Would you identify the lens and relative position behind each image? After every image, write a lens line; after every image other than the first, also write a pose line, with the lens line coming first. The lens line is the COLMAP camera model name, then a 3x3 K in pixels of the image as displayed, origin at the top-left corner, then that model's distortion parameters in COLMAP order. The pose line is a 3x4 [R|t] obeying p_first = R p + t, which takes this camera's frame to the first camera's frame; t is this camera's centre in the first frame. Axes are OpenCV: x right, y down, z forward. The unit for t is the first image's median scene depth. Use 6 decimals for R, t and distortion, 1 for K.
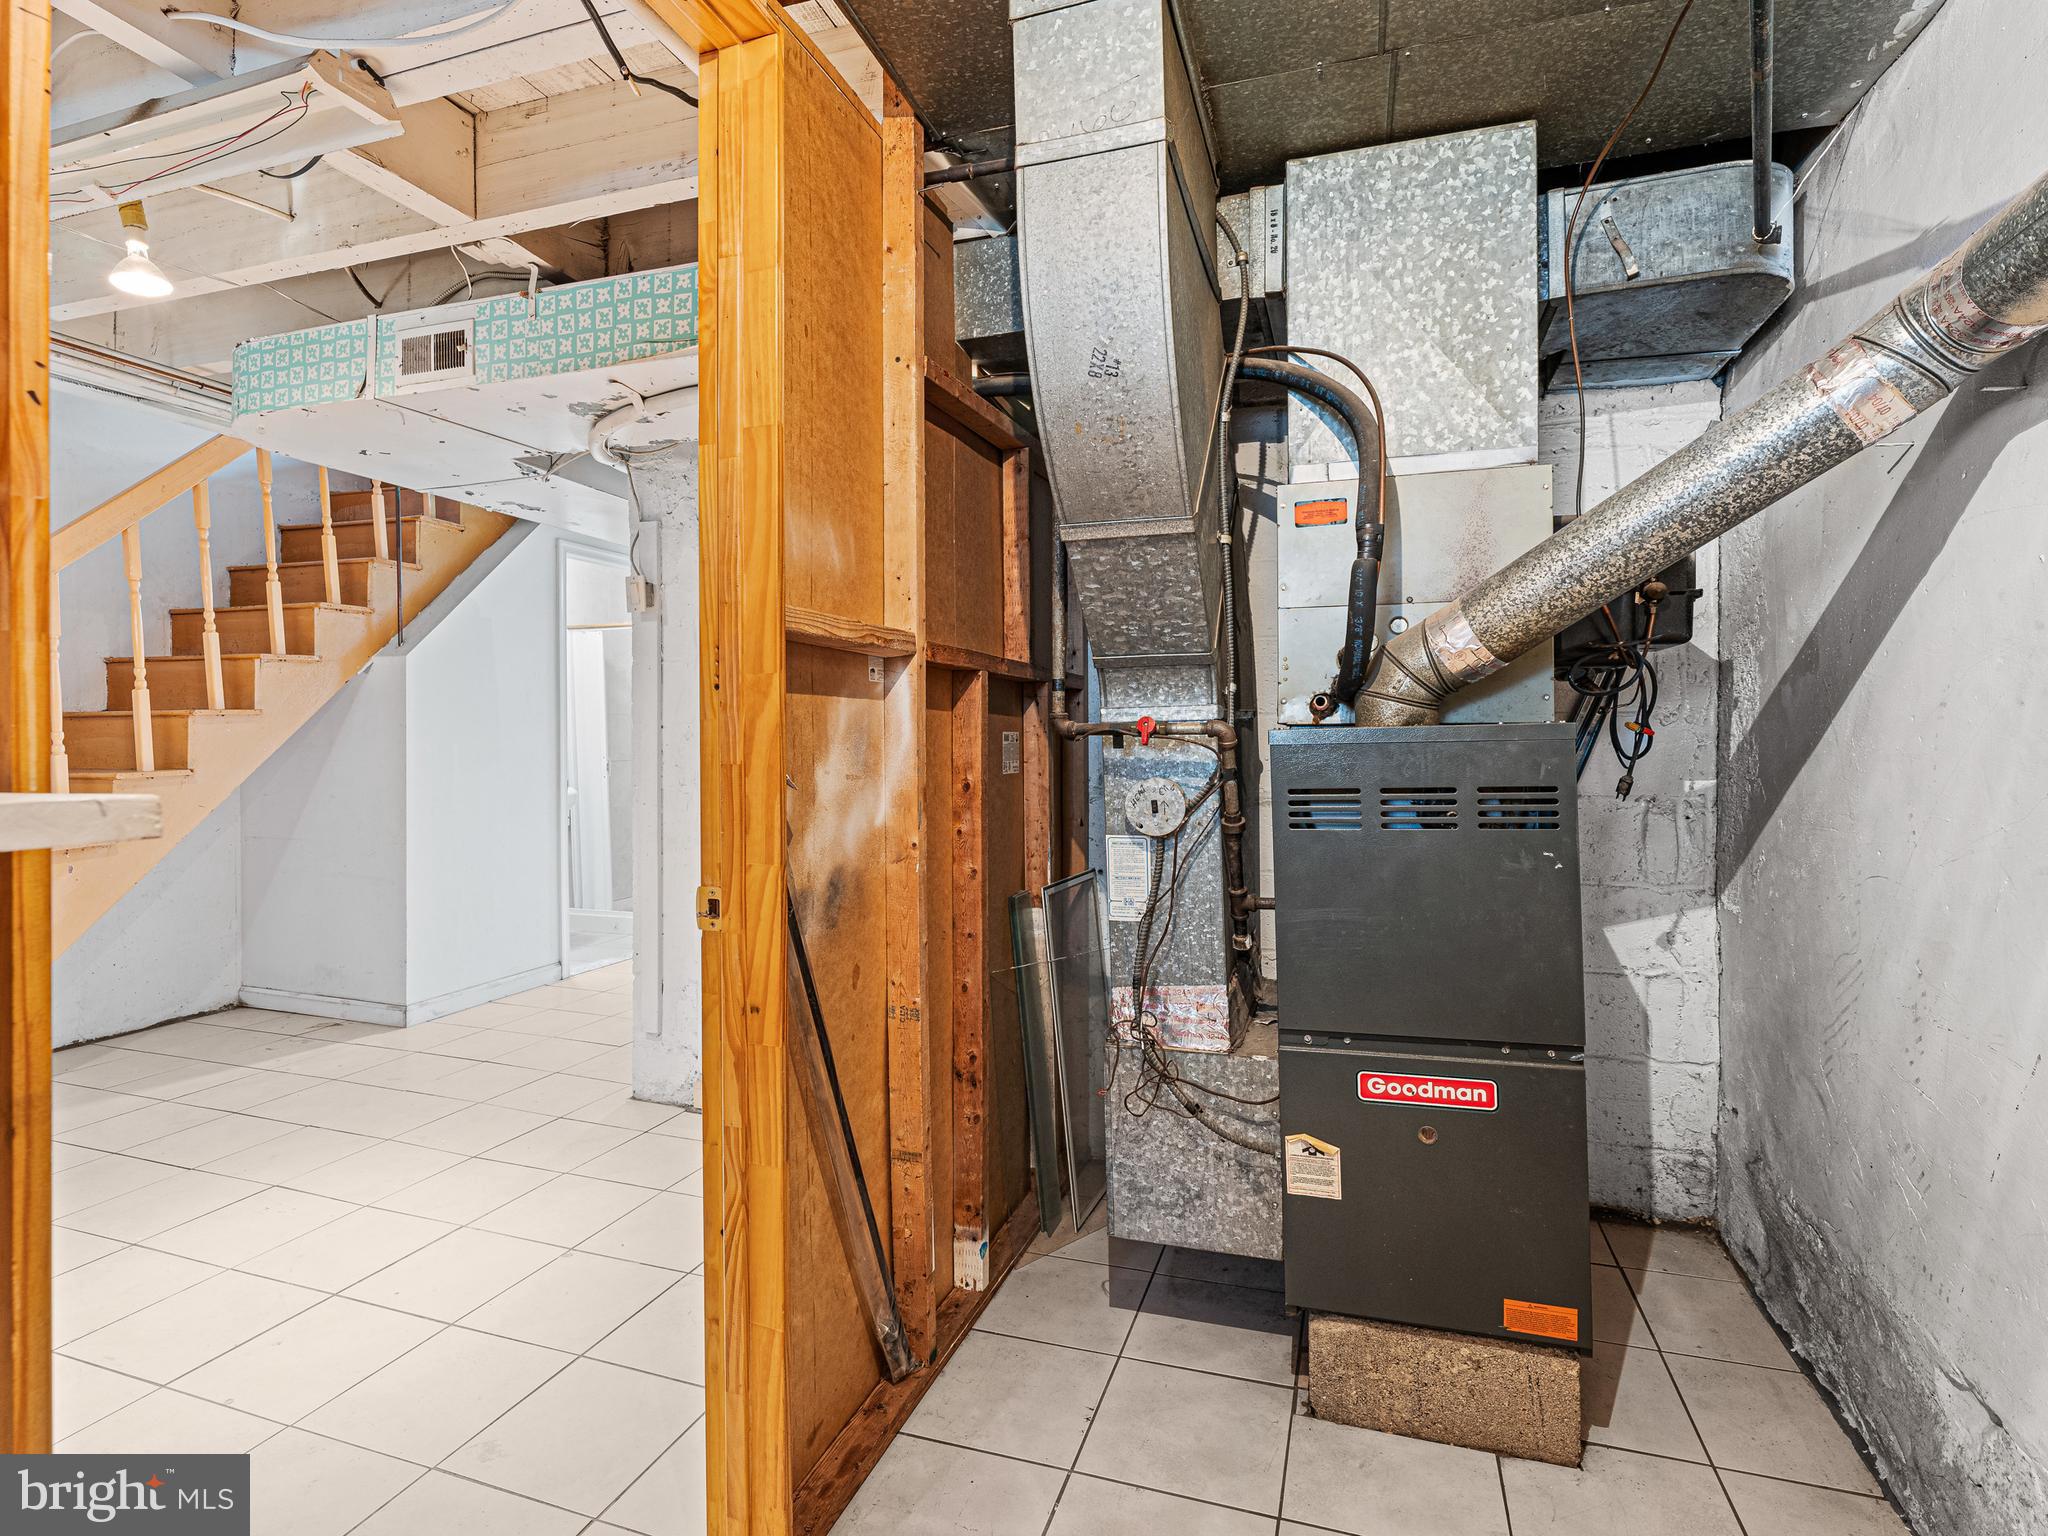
lens RADIAL K [[1016.9, 0, 1033.9], [0, 1016.9, 750.2], [0, 0, 1]] dist [-0.002618, 0.000797]
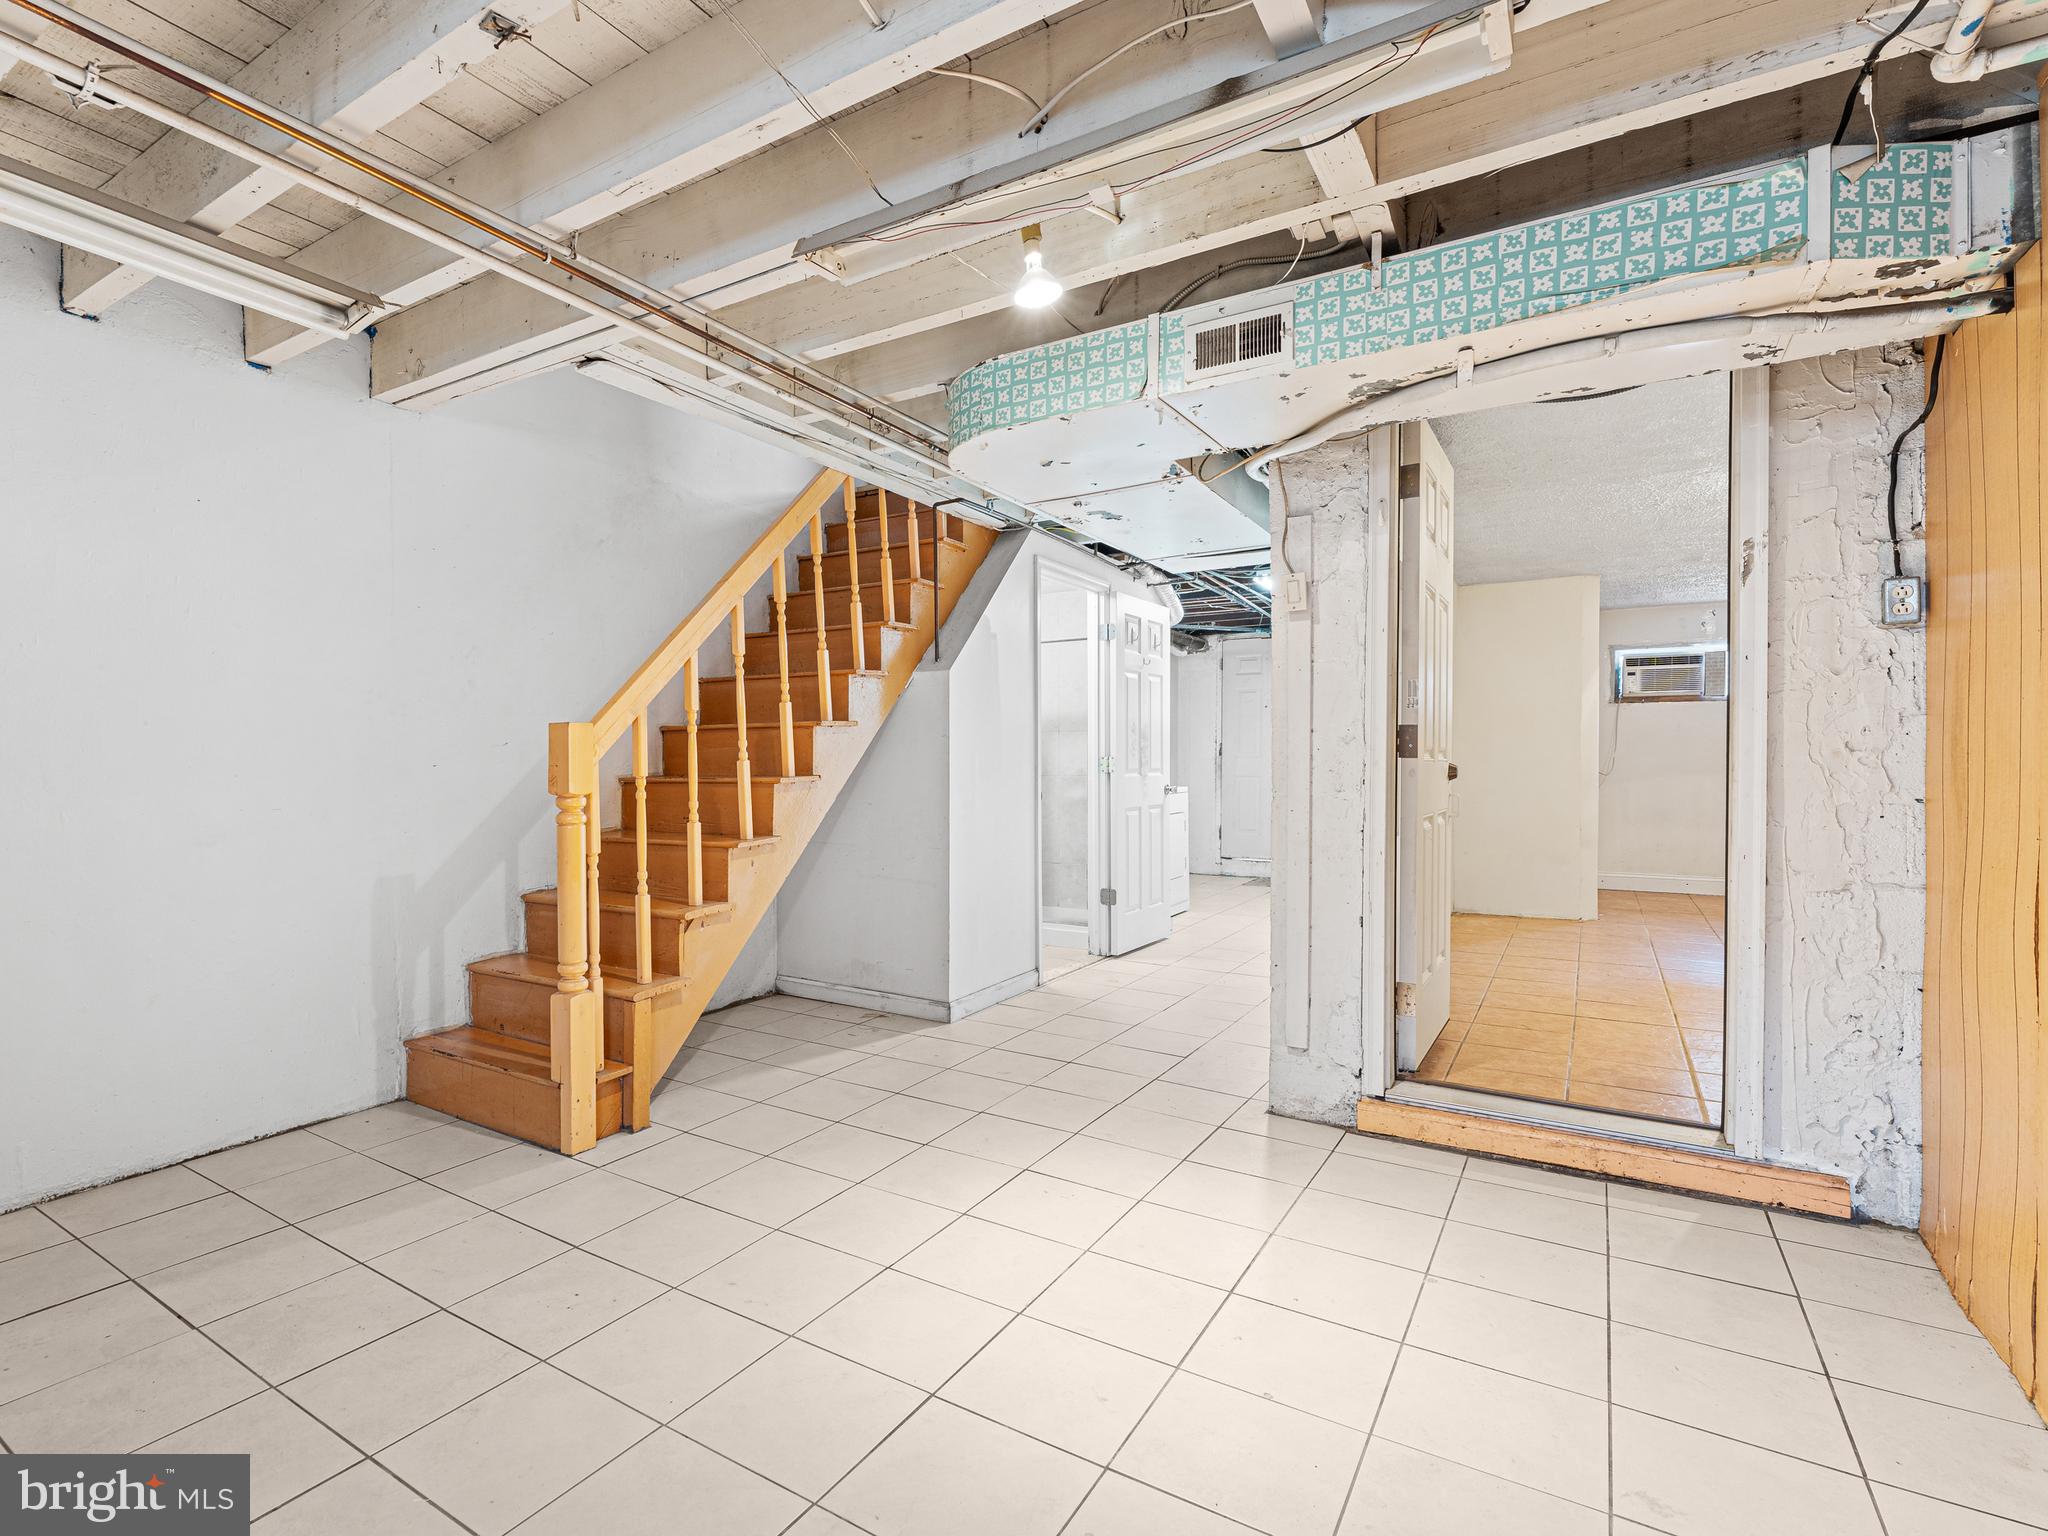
lens RADIAL K [[1016.9, 0, 954.0], [0, 1016.9, 782.0], [0, 0, 1]] dist [-0.002618, 0.000797]
pose [[0.963775, 0.002819, -0.266700, -0.579898], [0.000115, 0.999940, 0.010986, 0.020481], [0.266715, -0.010619, 0.963717, -0.019705]]
